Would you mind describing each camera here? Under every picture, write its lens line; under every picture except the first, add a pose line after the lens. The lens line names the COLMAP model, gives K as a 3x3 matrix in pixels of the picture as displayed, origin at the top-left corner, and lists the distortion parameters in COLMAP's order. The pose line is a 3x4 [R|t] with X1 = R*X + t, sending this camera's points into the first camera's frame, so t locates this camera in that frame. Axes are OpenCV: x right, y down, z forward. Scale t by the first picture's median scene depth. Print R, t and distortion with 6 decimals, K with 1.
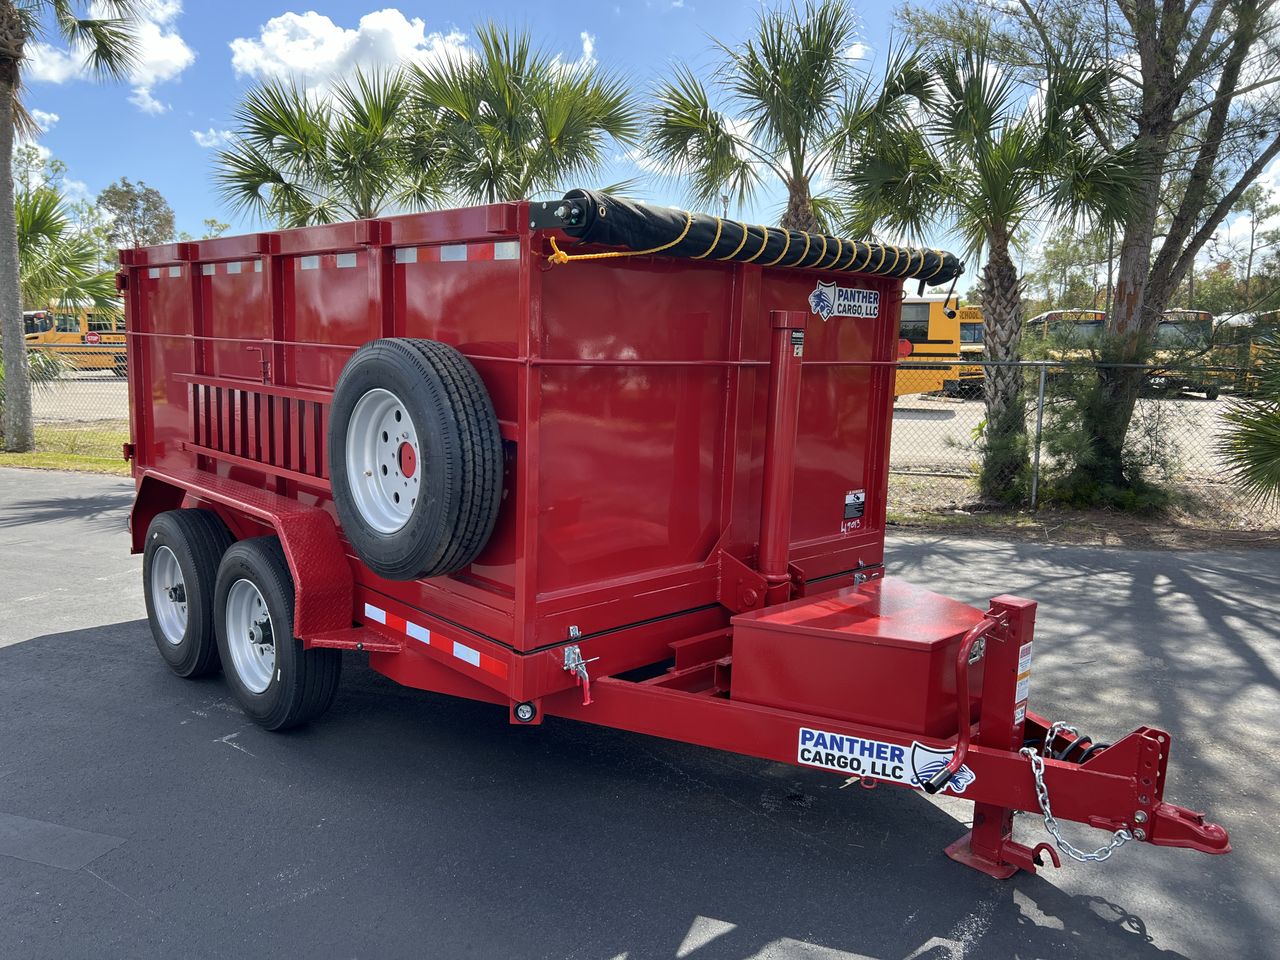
lens RADIAL K [[967.7, 0, 647.5], [0, 967.7, 467.7], [0, 0, 1]] dist [0.022297, -0.021734]
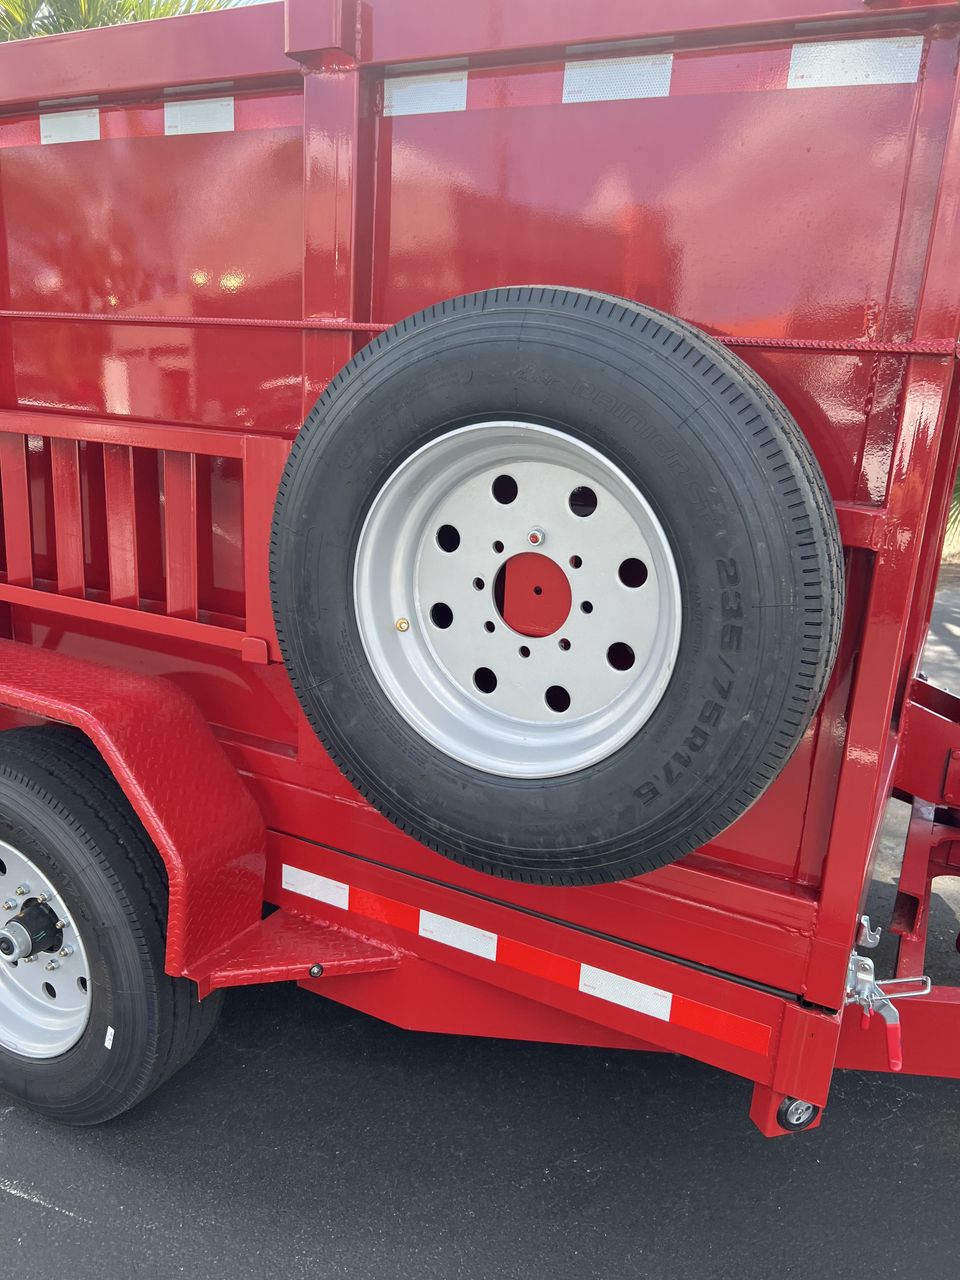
lens RADIAL K [[967.7, 0, 477.8], [0, 967.7, 638.2], [0, 0, 1]] dist [0.022297, -0.021734]
pose [[0.951143, -0.062046, 0.302451, -0.391394], [0.019082, 0.989540, 0.142990, -0.049178], [-0.308160, -0.130233, 0.942378, 0.602029]]
